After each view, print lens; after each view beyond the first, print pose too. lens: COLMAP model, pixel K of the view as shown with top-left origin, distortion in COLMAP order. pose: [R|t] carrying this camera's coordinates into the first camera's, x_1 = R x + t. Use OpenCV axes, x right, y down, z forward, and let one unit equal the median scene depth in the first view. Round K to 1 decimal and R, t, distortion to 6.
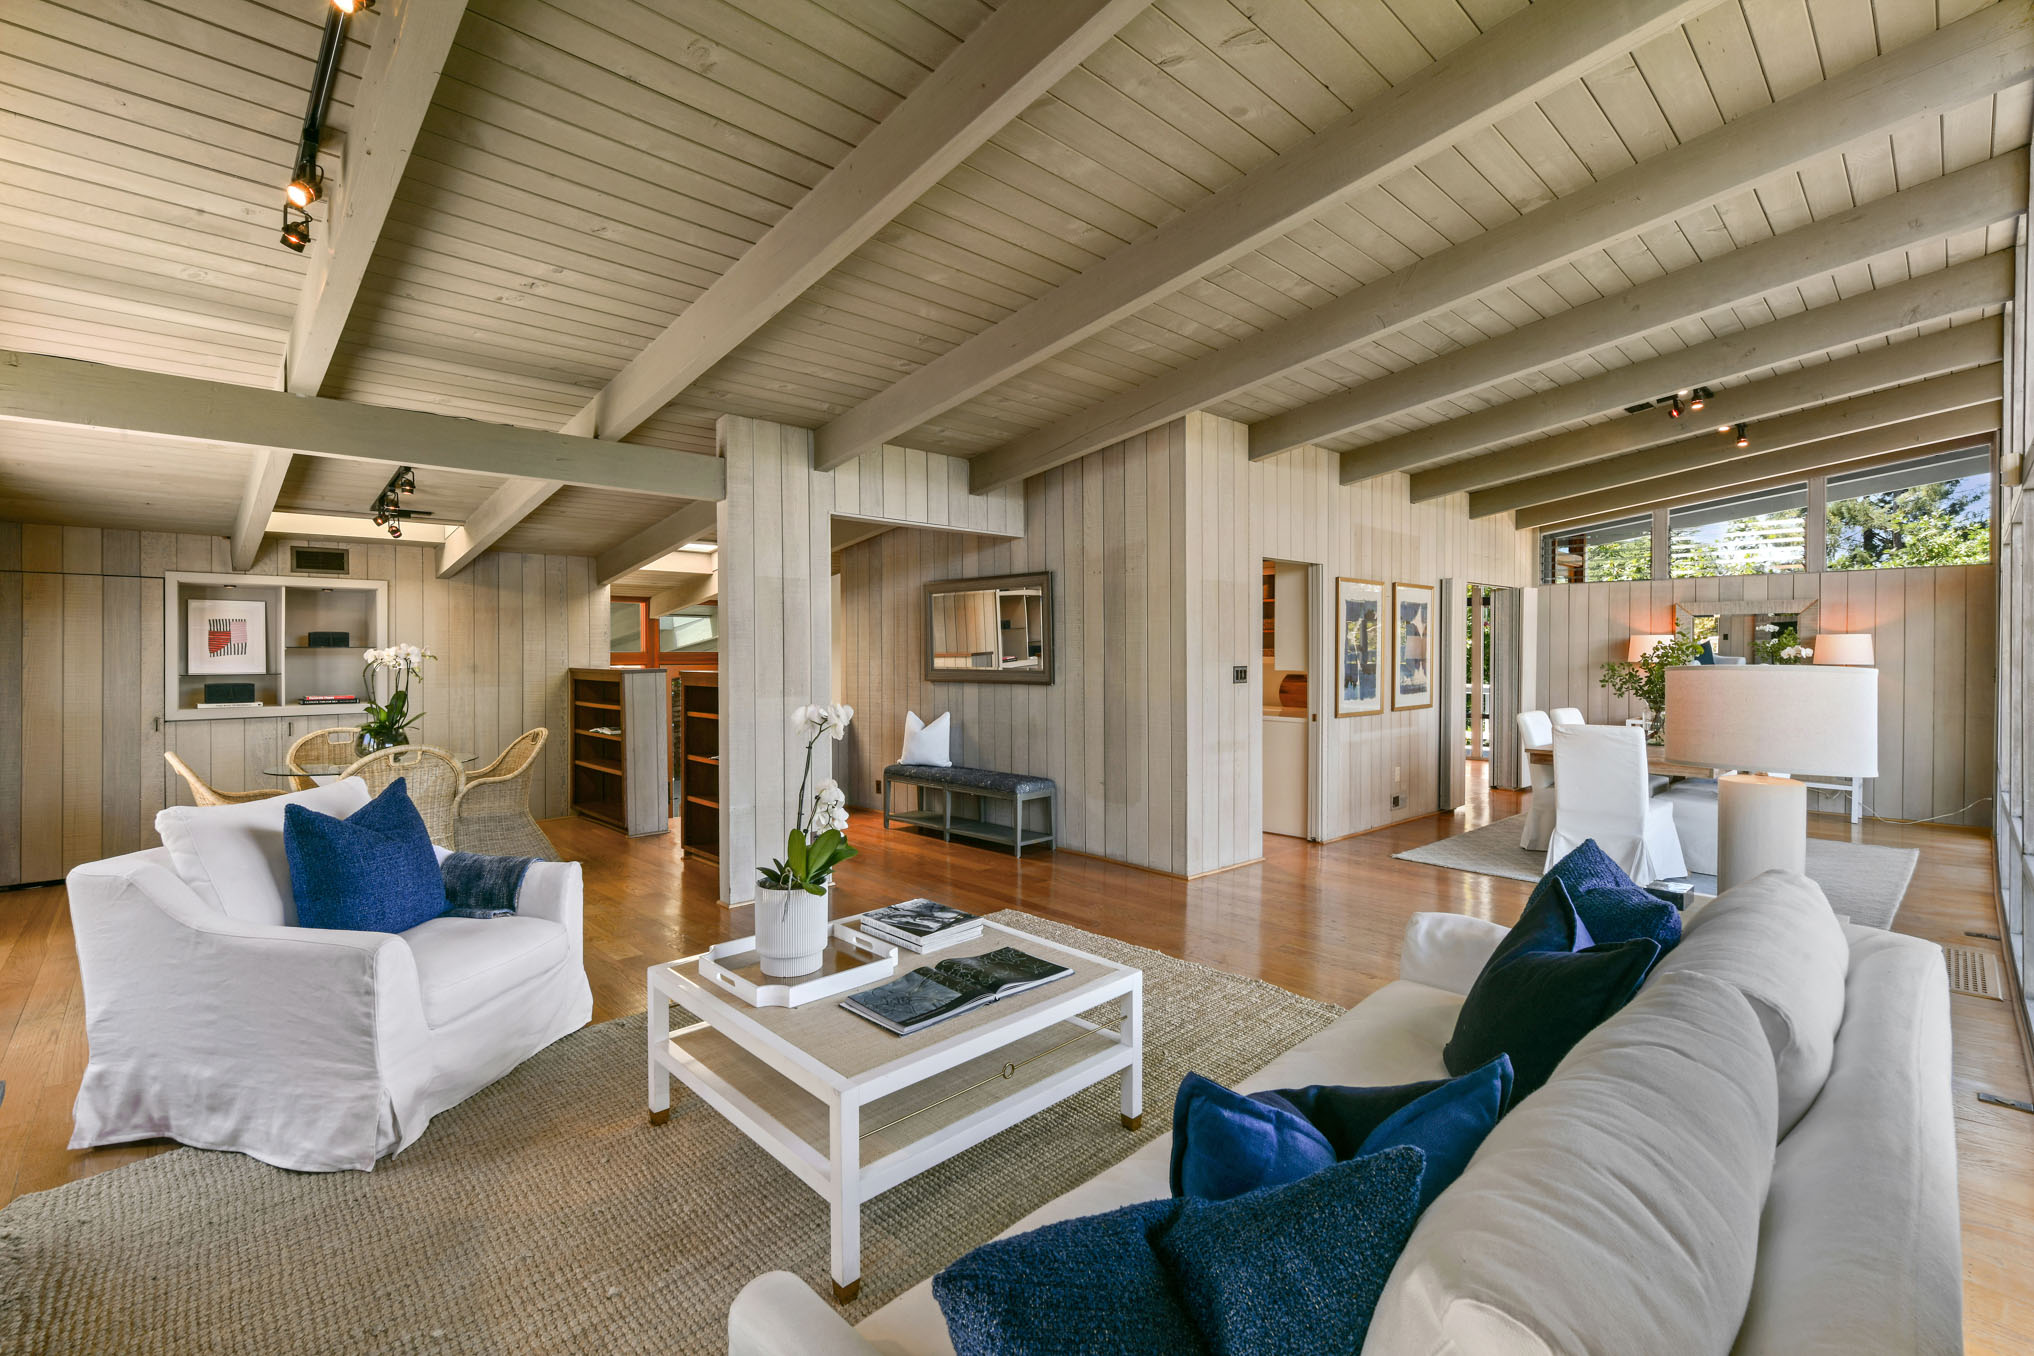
lens RADIAL K [[865.9, 0, 1007.6], [0, 865.9, 667.5], [0, 0, 1]] dist [-0.000367, -0.000028]
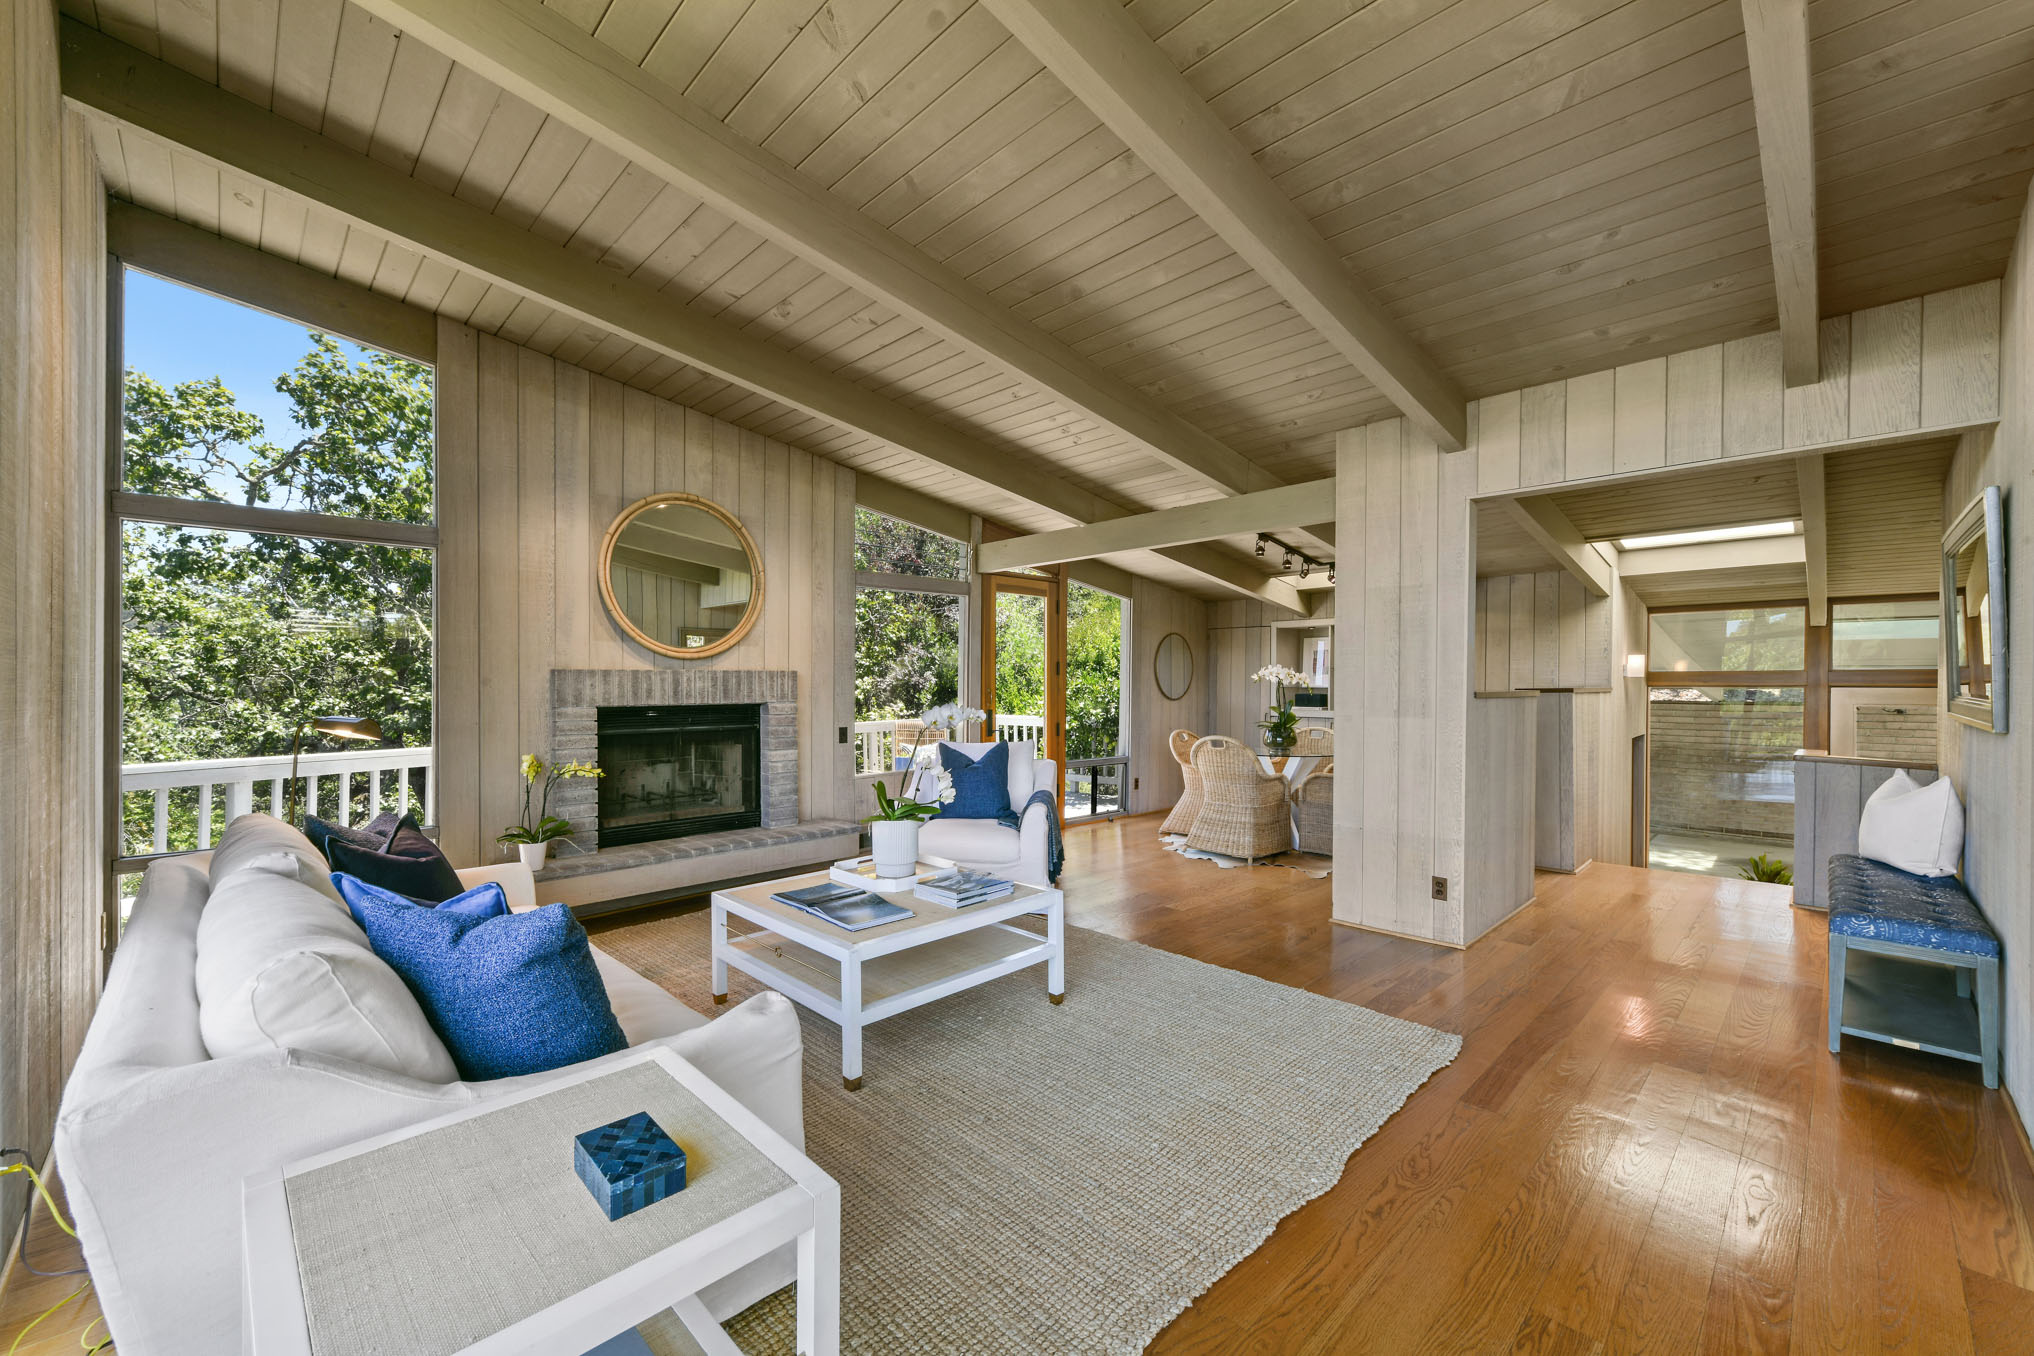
lens RADIAL K [[811.6, 0, 1017.0], [0, 811.6, 678.0], [0, 0, 1]] dist [0.000299, -0.000242]
pose [[0.018551, -0.000705, -0.999828, 0.896860], [-0.016894, 0.999857, -0.001018, 0.002043], [0.999685, 0.016910, 0.018536, 0.898758]]
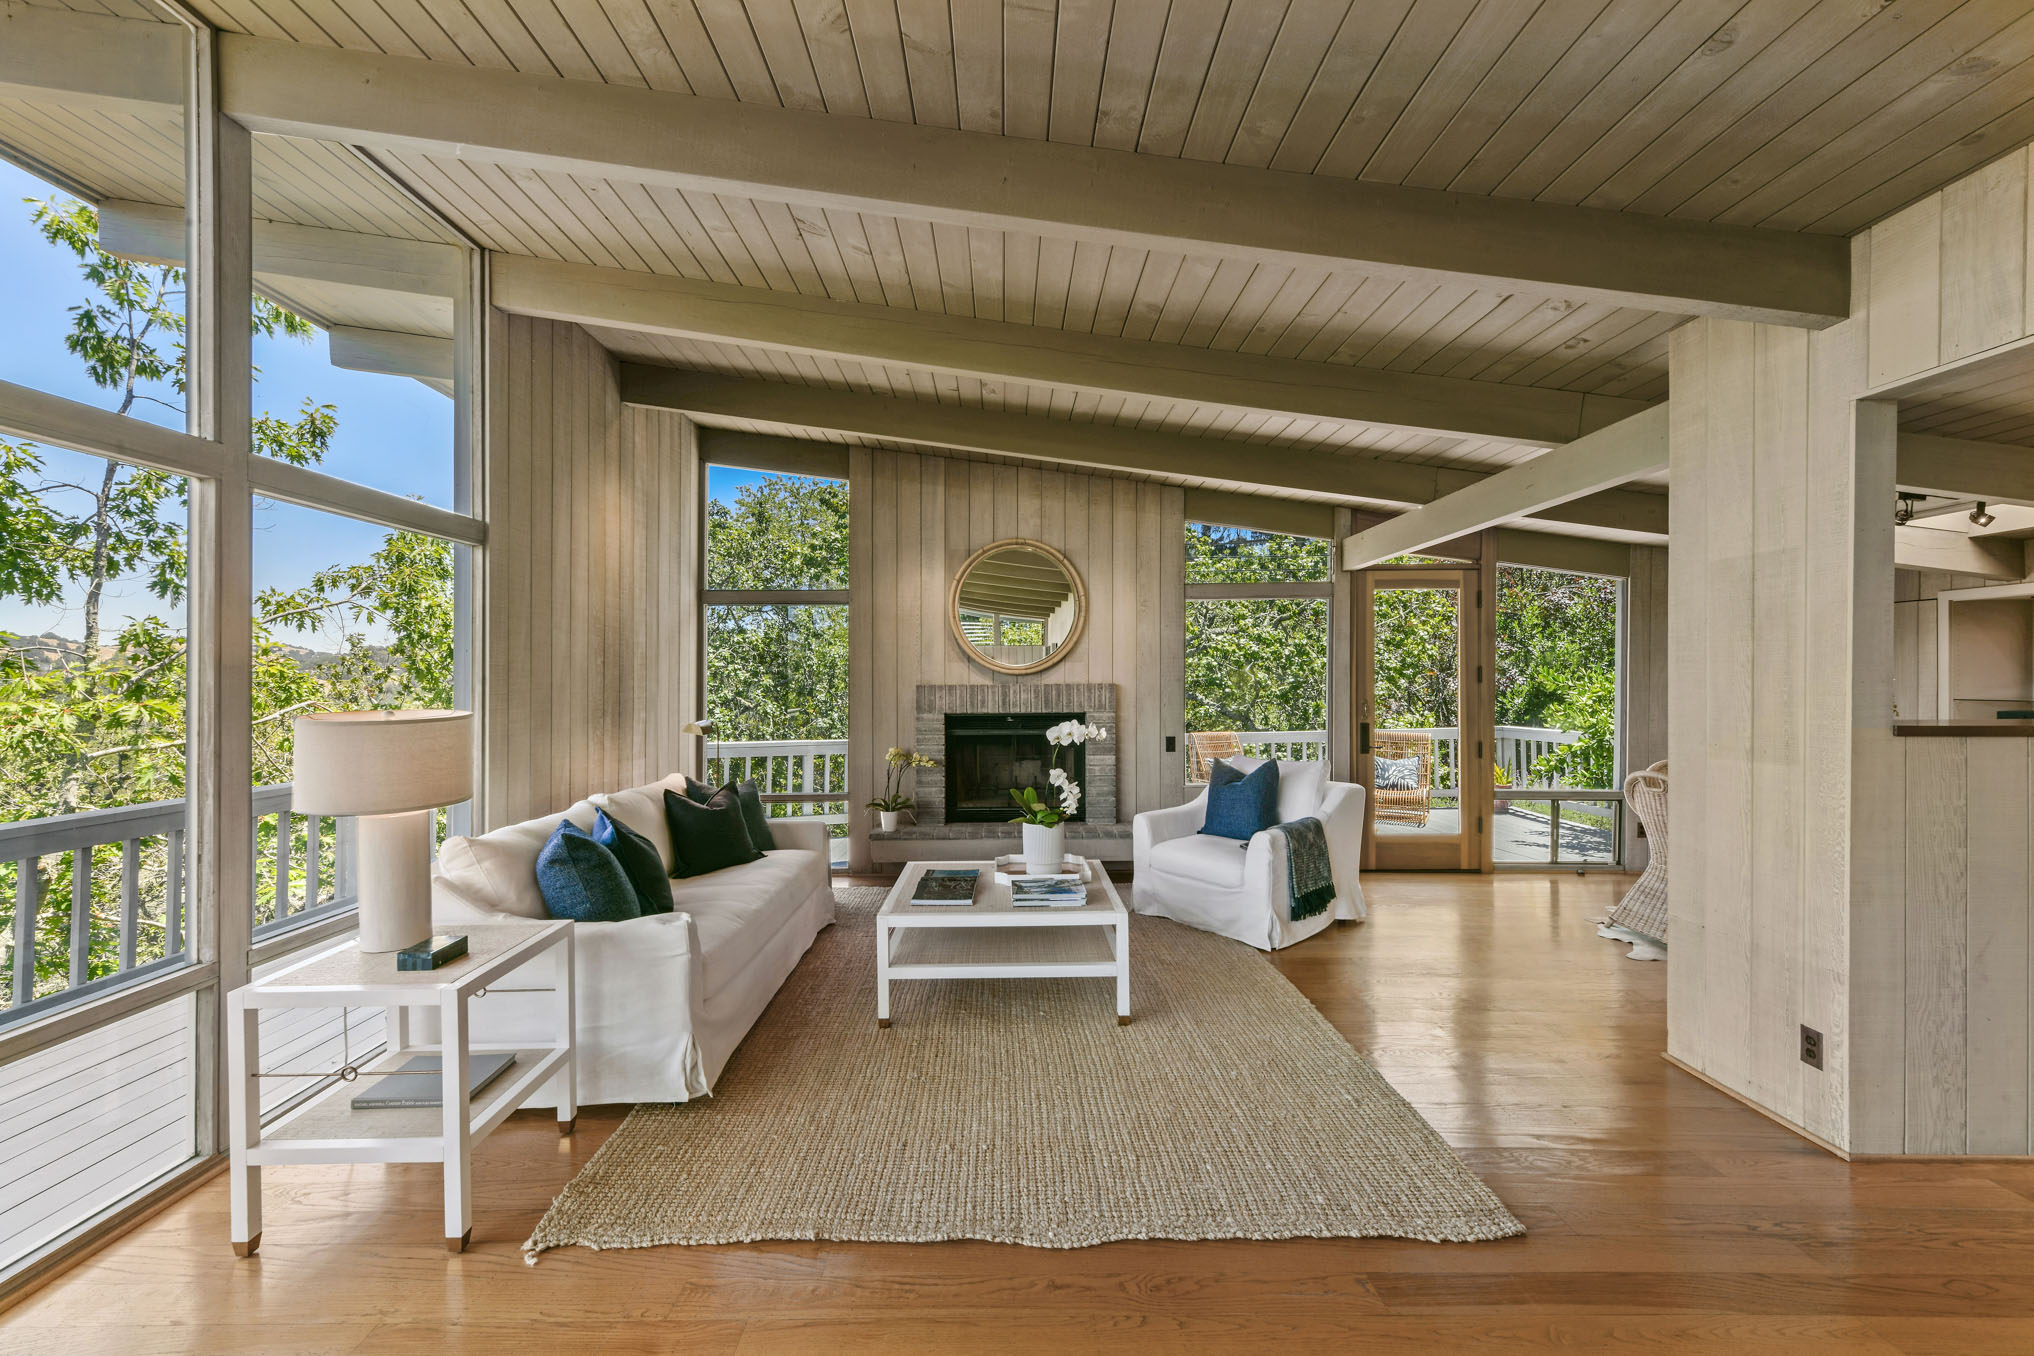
lens RADIAL K [[829.1, 0, 1005.4], [0, 829.1, 666.4], [0, 0, 1]] dist [0.010412, -0.004813]
pose [[-0.689440, -0.004577, -0.724328, 0.746688], [-0.003433, 0.999989, -0.003051, -0.037724], [0.724334, 0.000384, -0.689449, 1.567016]]
